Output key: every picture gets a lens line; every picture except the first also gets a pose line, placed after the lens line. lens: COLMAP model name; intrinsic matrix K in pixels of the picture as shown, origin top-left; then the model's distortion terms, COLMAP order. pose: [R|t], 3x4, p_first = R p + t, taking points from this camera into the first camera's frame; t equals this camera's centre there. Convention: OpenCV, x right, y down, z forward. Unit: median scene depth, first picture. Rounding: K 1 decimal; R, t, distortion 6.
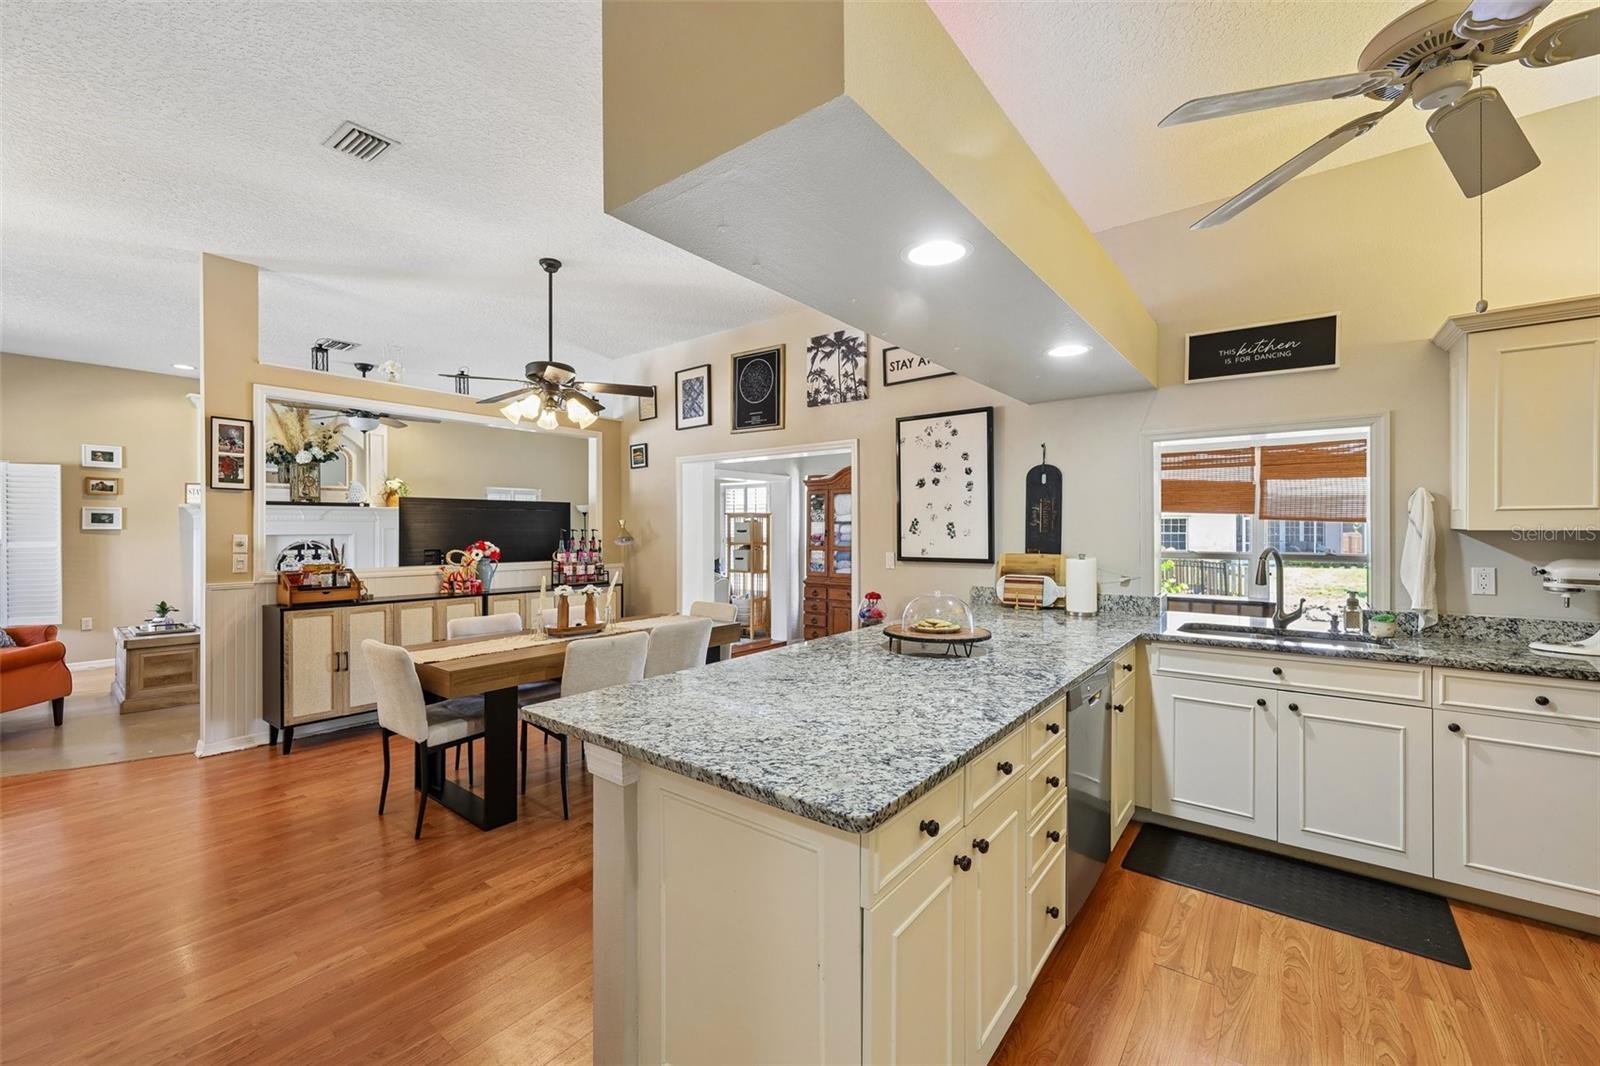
lens RADIAL K [[646.6, 0, 795.8], [0, 646.6, 533.7], [0, 0, 1]] dist [0.000337, 0.000237]
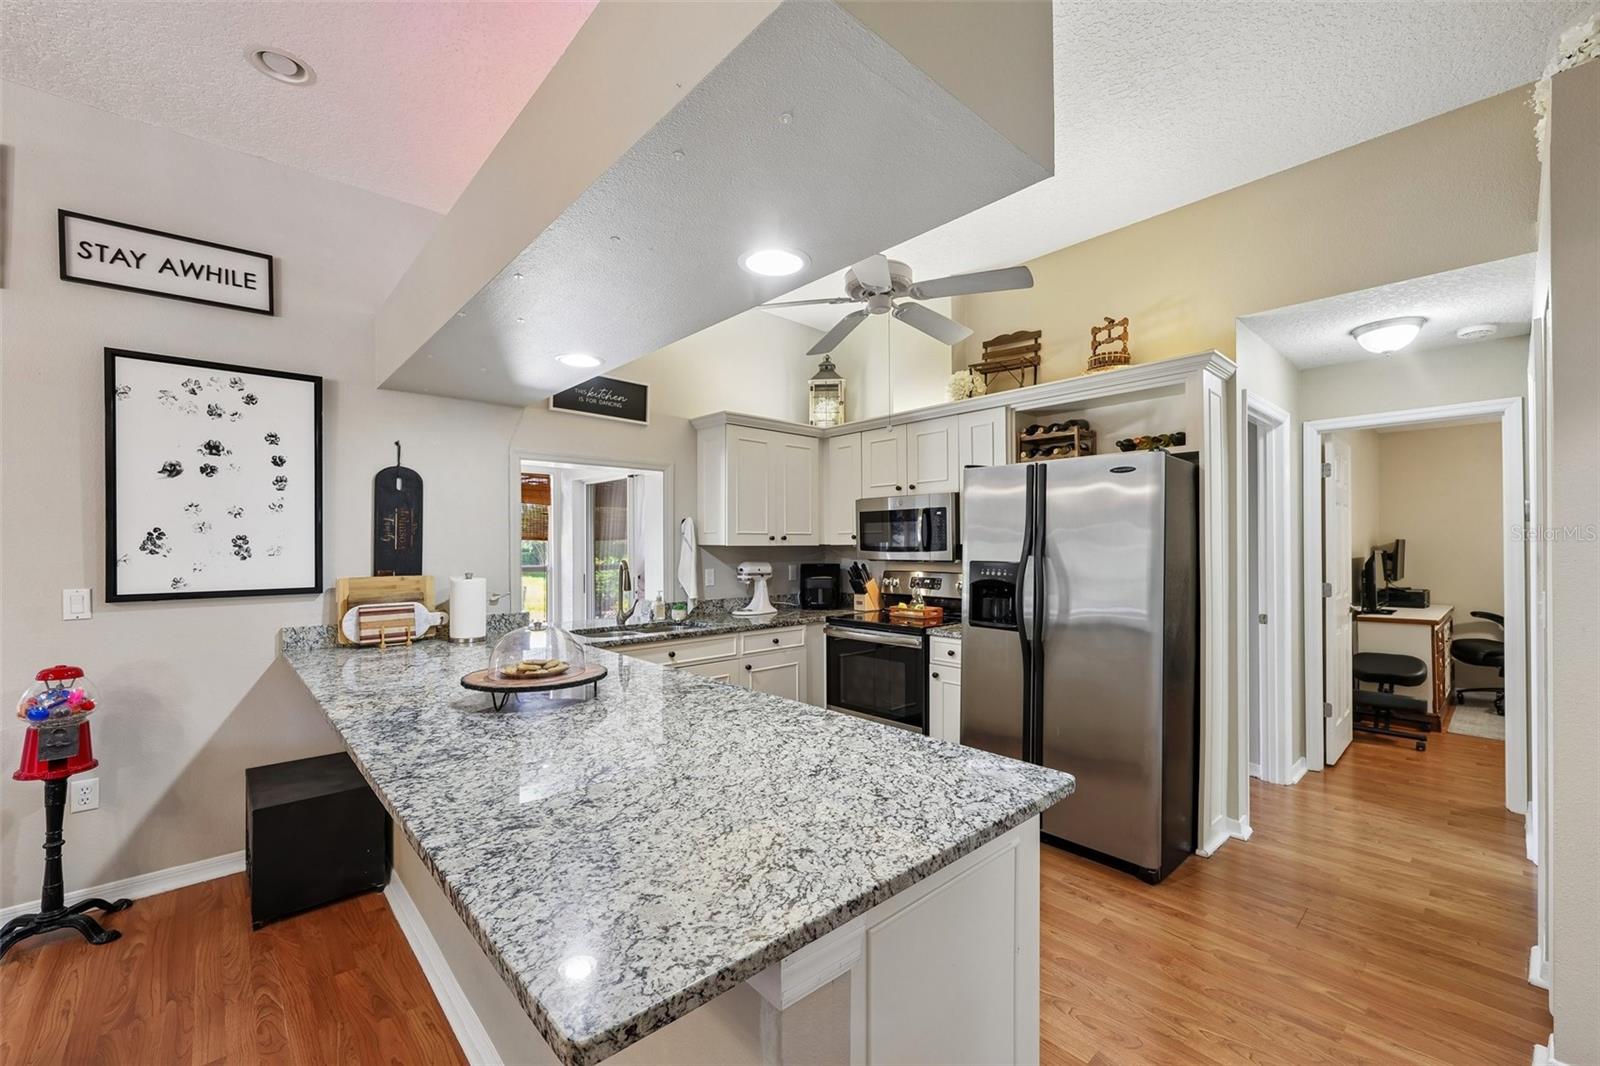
lens RADIAL K [[646.6, 0, 801.1], [0, 646.6, 544.6], [0, 0, 1]] dist [0.000337, 0.000237]
pose [[0.169154, 0.000415, 0.985589, -0.307670], [0.009094, 0.999957, -0.001982, -0.001883], [-0.985548, 0.009298, 0.169143, 0.331573]]
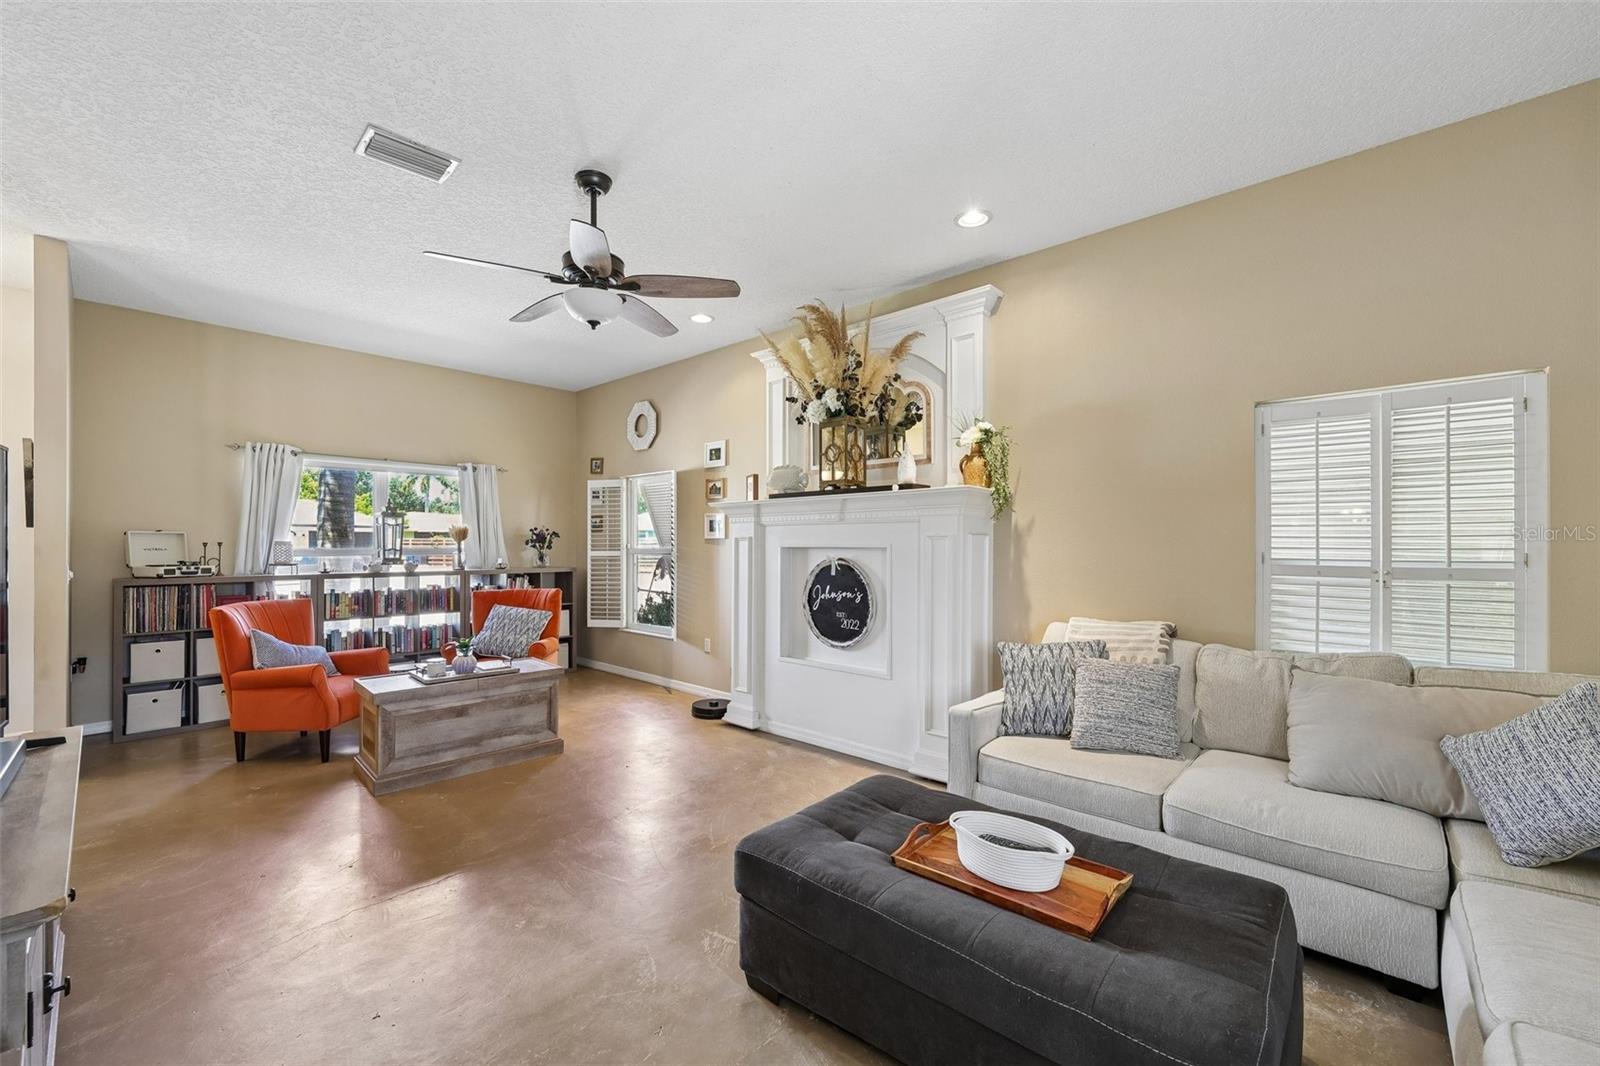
lens RADIAL K [[646.6, 0, 800.9], [0, 646.6, 540.3], [0, 0, 1]] dist [0.000337, 0.000237]
pose [[-0.074995, 0.002548, -0.997181, -0.342830], [-0.004933, 0.999984, 0.002926, -0.011958], [0.997172, 0.005138, -0.074981, 1.848609]]
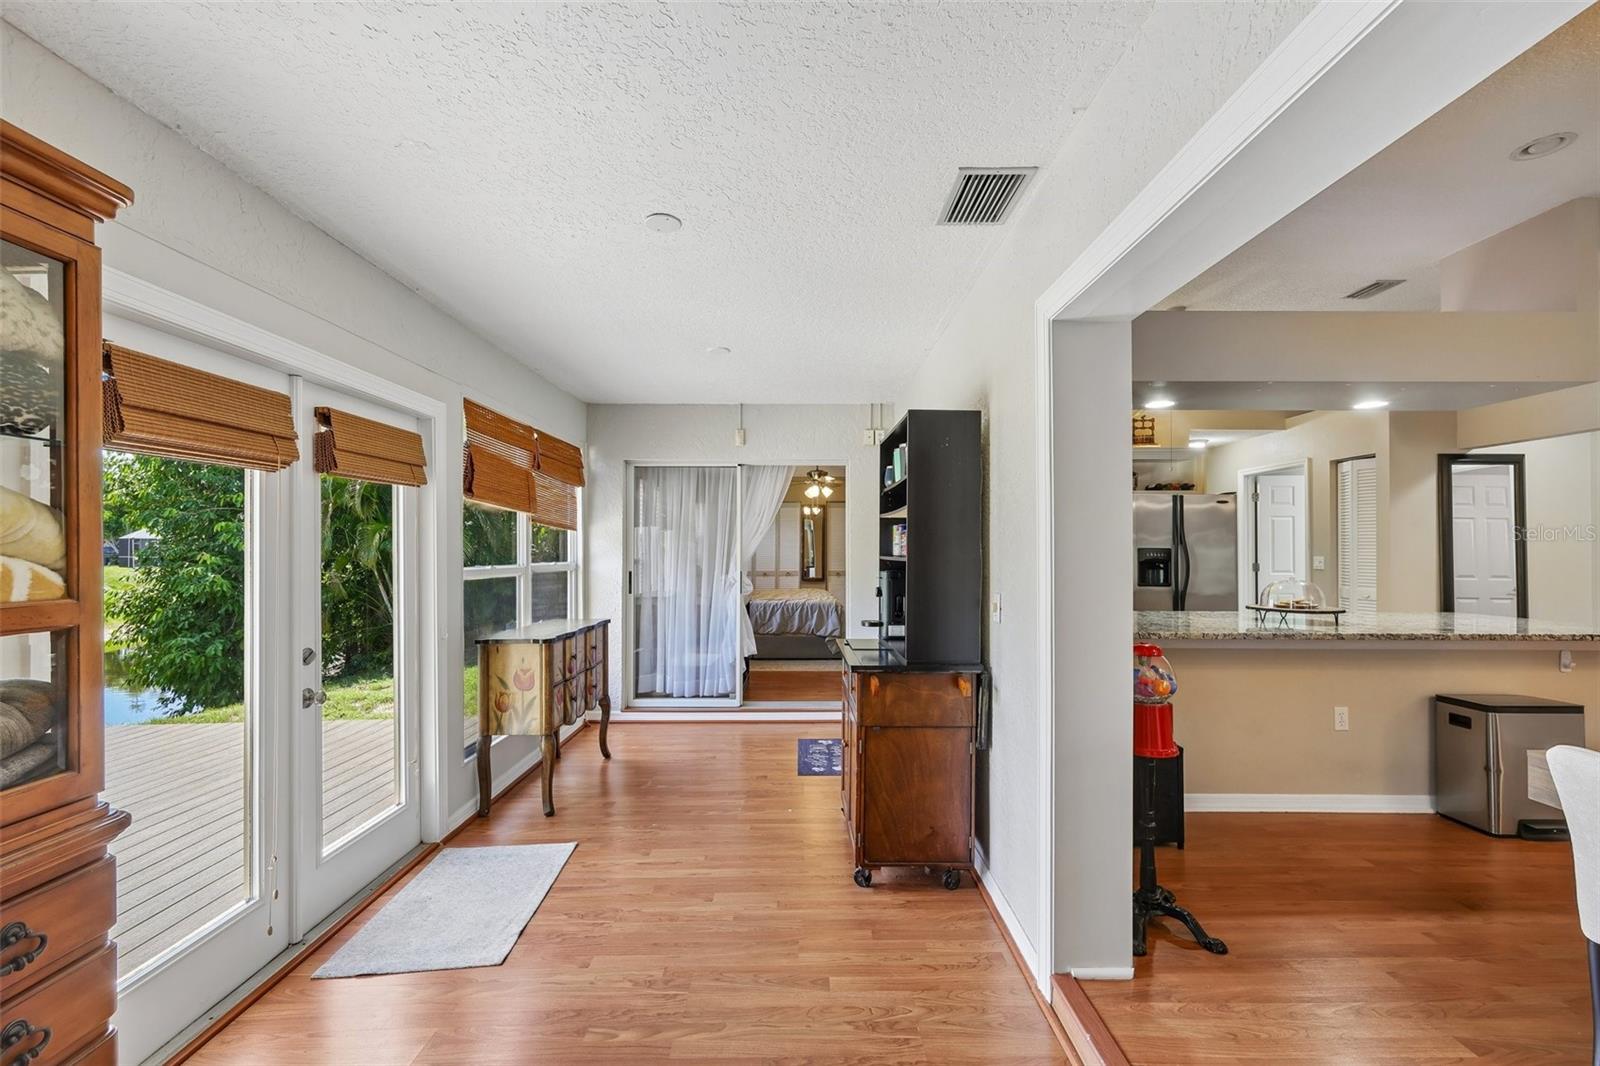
lens RADIAL K [[646.6, 0, 809.2], [0, 646.6, 545.6], [0, 0, 1]] dist [0.000337, 0.000237]
pose [[-0.616561, 0.005895, 0.787285, -0.134585], [0.004599, 0.999982, -0.003886, 0.014000], [-0.787294, 0.001225, -0.616577, 1.579717]]
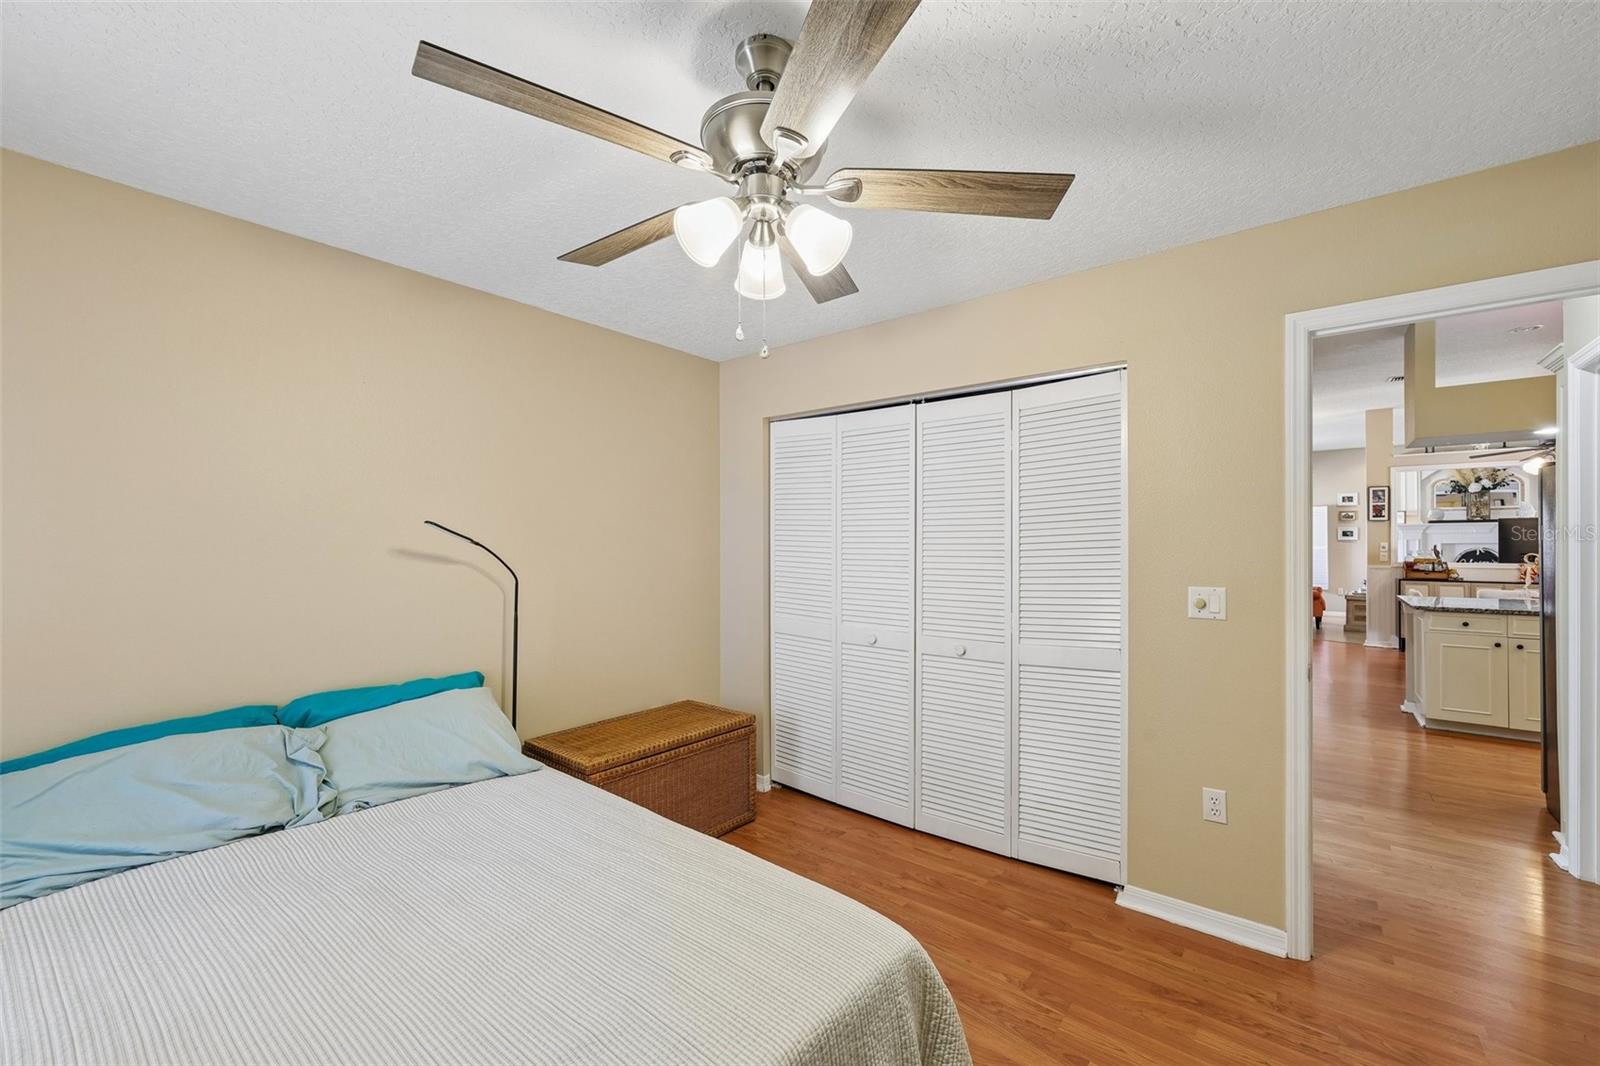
lens RADIAL K [[646.6, 0, 805.2], [0, 646.6, 531.6], [0, 0, 1]] dist [0.000337, 0.000237]
pose [[-0.001048, -0.015057, -0.999886, 1.130976], [-0.003352, 0.999881, -0.015054, 0.003297], [0.999994, 0.003336, -0.001098, -0.785540]]
